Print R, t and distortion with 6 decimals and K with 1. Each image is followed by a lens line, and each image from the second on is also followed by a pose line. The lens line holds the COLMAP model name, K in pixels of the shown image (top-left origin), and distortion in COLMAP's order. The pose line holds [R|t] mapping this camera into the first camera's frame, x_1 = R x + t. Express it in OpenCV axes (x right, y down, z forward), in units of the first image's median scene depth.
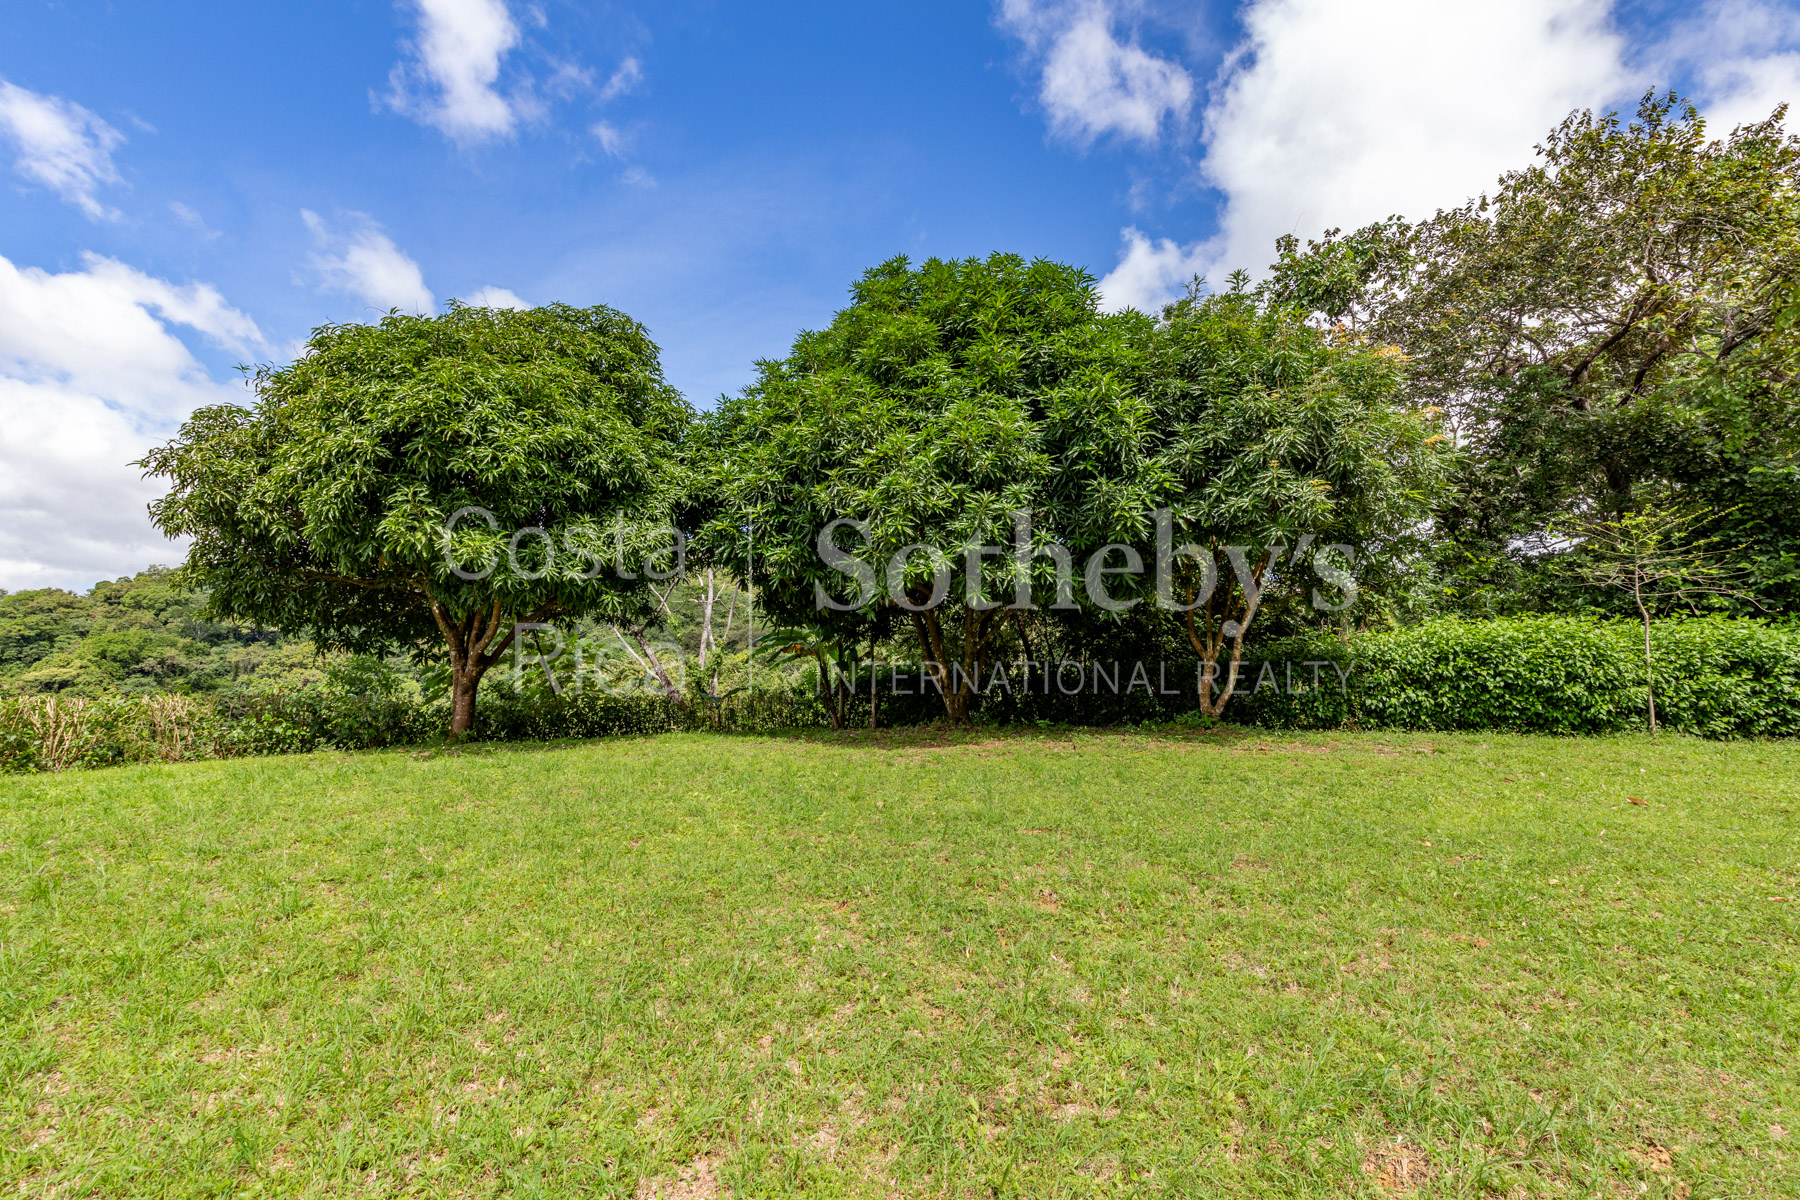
lens RADIAL K [[768.1, 0, 900.0], [0, 768.1, 600.0], [0, 0, 1]] dist [-0.007672, 0.000134]
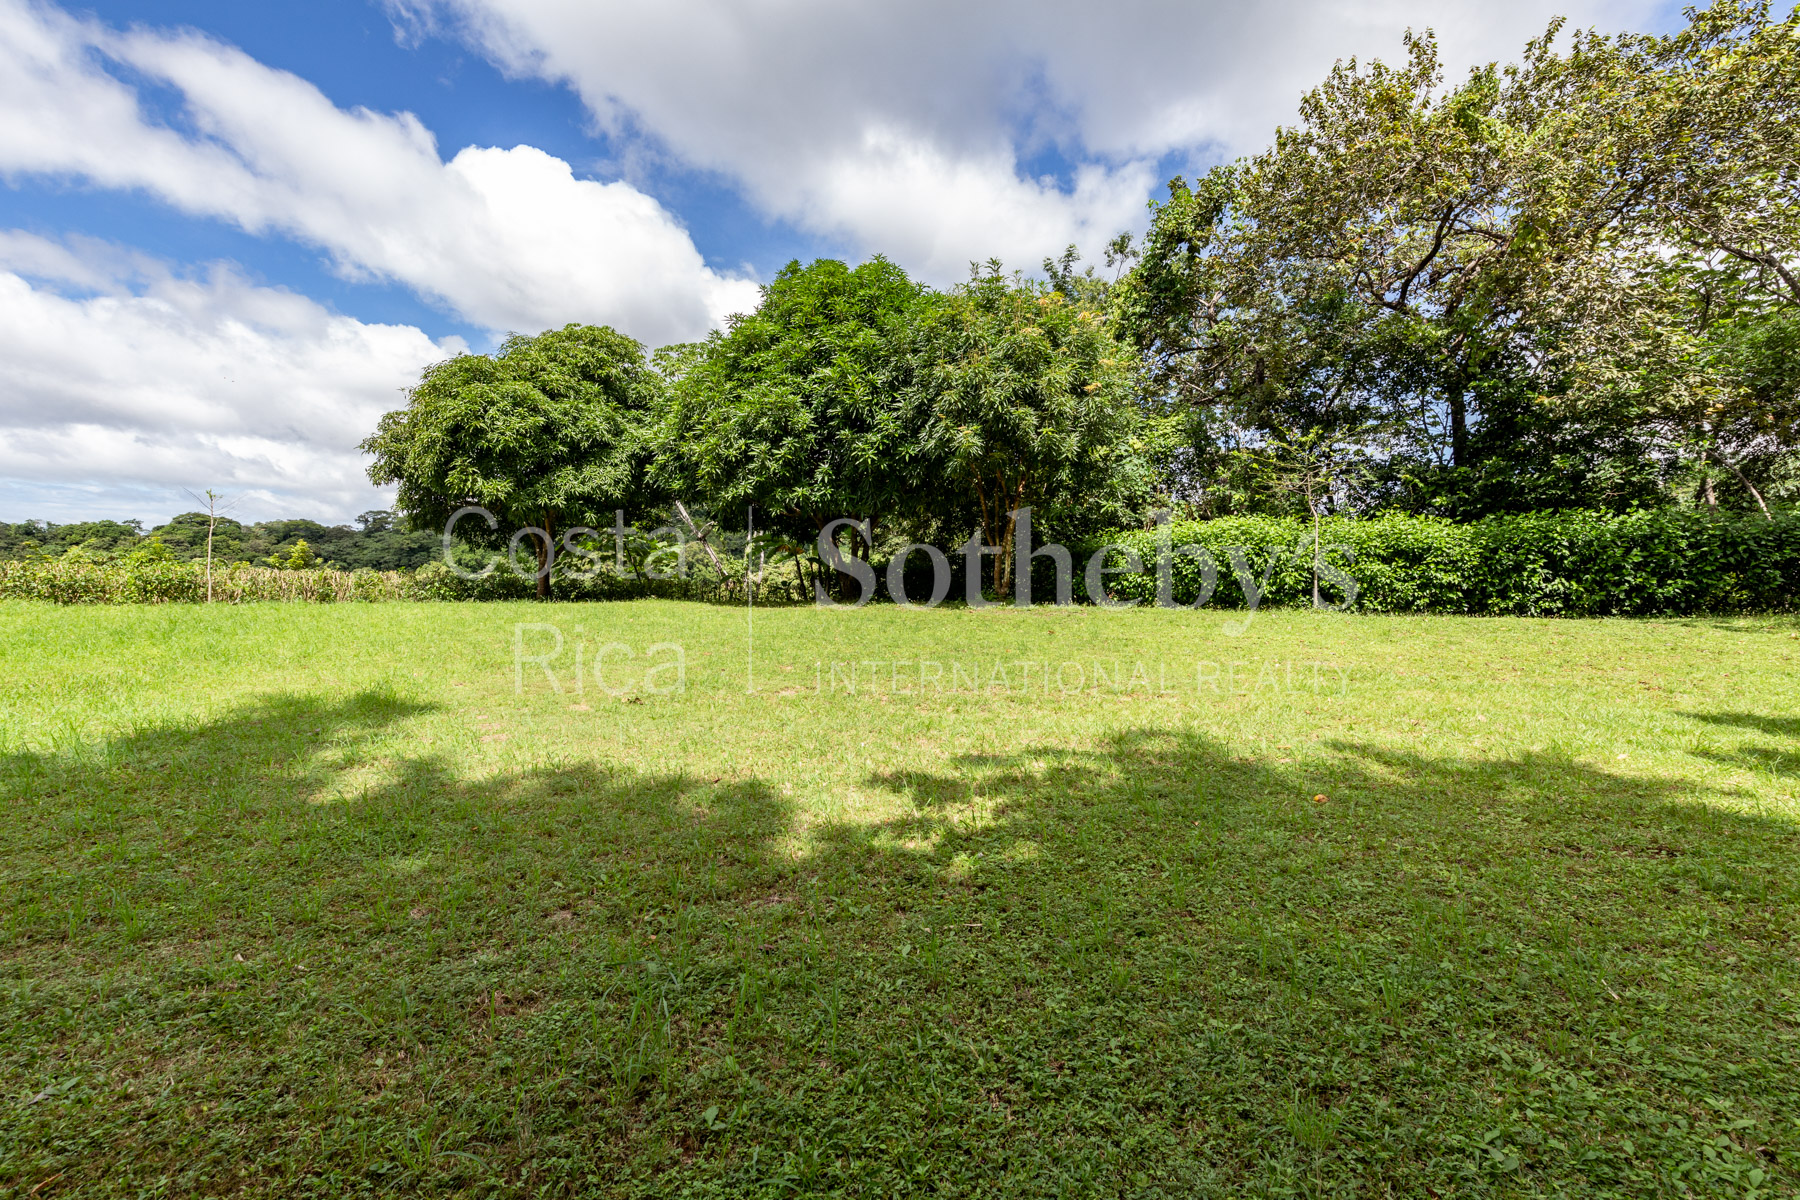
lens RADIAL K [[769.5, 0, 900.0], [0, 769.5, 600.0], [0, 0, 1]] dist [-0.003830, 0.000162]
pose [[0.959869, 0.014180, -0.280091, 0.776864], [0.019374, 0.992983, 0.116664, -0.000939], [0.279780, -0.117408, 0.952858, -0.444346]]
